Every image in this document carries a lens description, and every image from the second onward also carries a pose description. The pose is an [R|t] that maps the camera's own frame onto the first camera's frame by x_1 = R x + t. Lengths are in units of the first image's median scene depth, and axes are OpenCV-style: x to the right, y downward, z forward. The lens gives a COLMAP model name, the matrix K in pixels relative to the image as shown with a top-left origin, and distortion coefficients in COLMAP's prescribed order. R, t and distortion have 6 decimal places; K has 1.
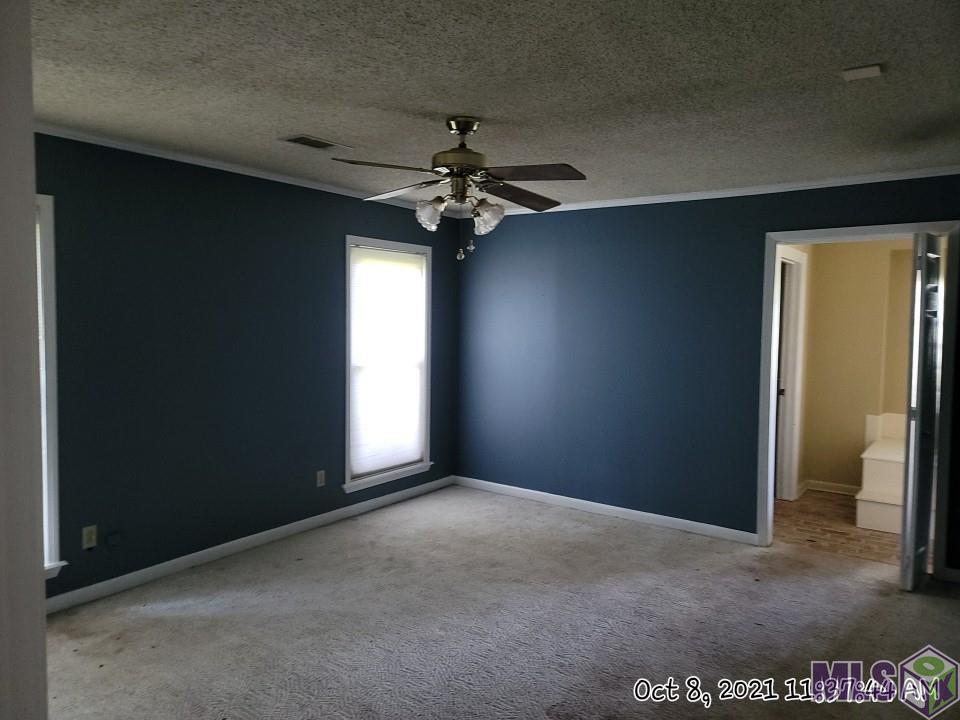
lens RADIAL K [[716.2, 0, 480.0], [0, 716.2, 360.0], [0, 0, 1]] dist [0.001454, -0.001906]
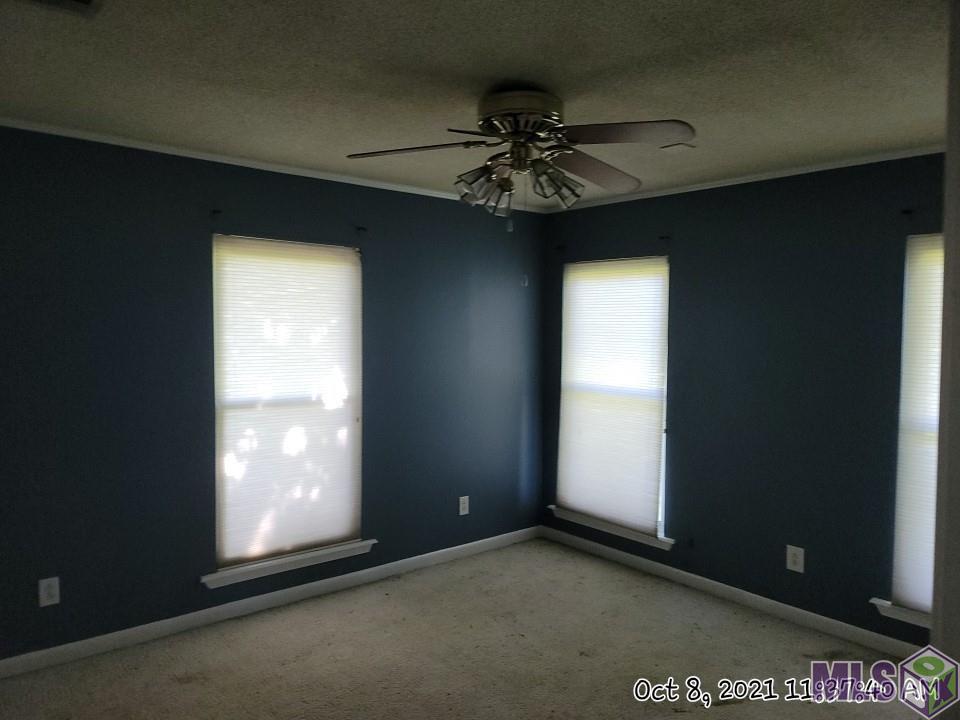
lens RADIAL K [[716.2, 0, 480.0], [0, 716.2, 360.0], [0, 0, 1]] dist [0.001454, -0.001906]
pose [[0.941391, -0.009466, -0.337185, 0.257082], [0.006664, 0.999933, -0.009466, -0.027190], [0.337252, 0.006665, 0.941391, 0.347499]]
